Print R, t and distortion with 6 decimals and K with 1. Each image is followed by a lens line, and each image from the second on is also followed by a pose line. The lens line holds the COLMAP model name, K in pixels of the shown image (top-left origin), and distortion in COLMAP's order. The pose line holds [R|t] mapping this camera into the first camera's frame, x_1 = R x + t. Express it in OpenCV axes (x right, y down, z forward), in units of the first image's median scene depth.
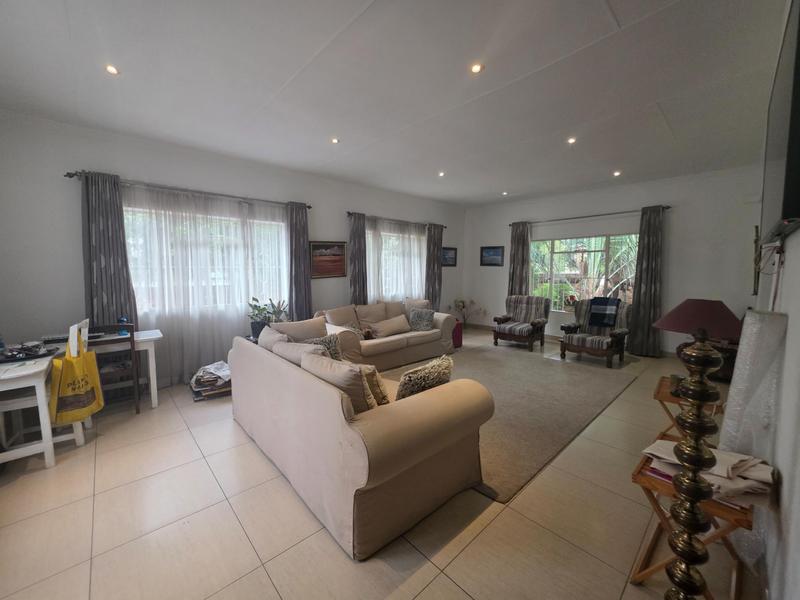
lens RADIAL K [[322.0, 0, 402.5], [0, 322.0, 297.2], [0, 0, 1]] dist [0.000151, -0.000015]
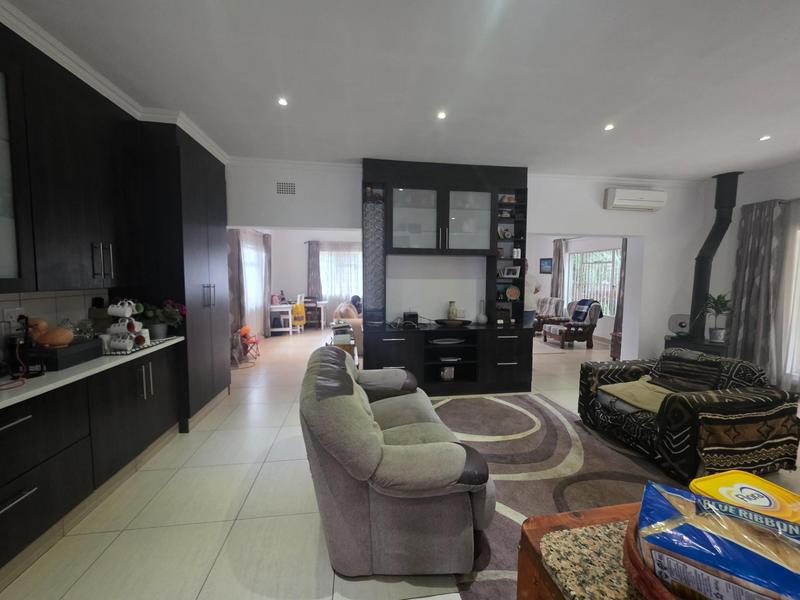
lens RADIAL K [[322.0, 0, 399.3], [0, 322.0, 299.6], [0, 0, 1]] dist [0.000151, -0.000015]
pose [[0.817191, 0.046301, -0.574504, 1.164104], [-0.048962, 0.998742, 0.010846, 0.036315], [0.574284, 0.019265, 0.818430, -0.740081]]
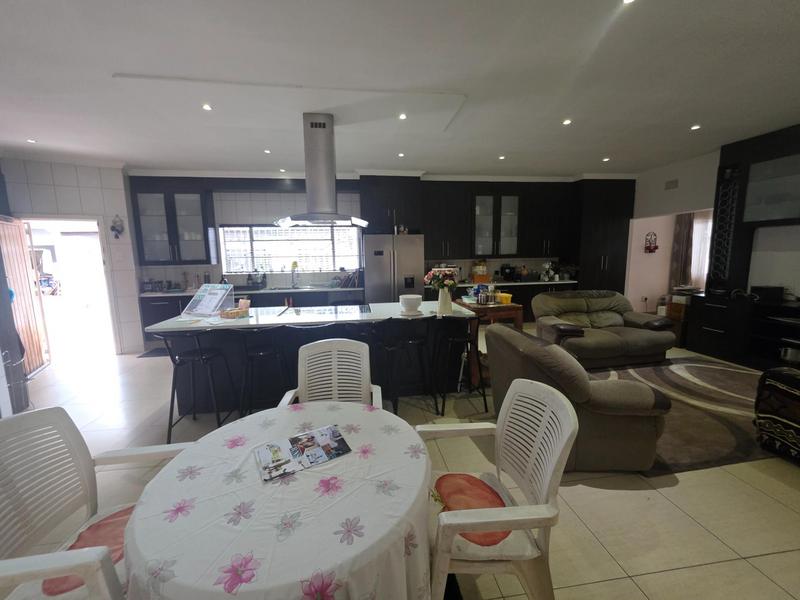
lens RADIAL K [[322.0, 0, 400.3], [0, 322.0, 298.1], [0, 0, 1]] dist [0.000151, -0.000015]
pose [[-0.566803, 0.124120, -0.814450, 3.535821], [-0.042216, 0.982912, 0.179172, -0.076388], [0.822771, 0.135938, -0.551877, 0.506189]]
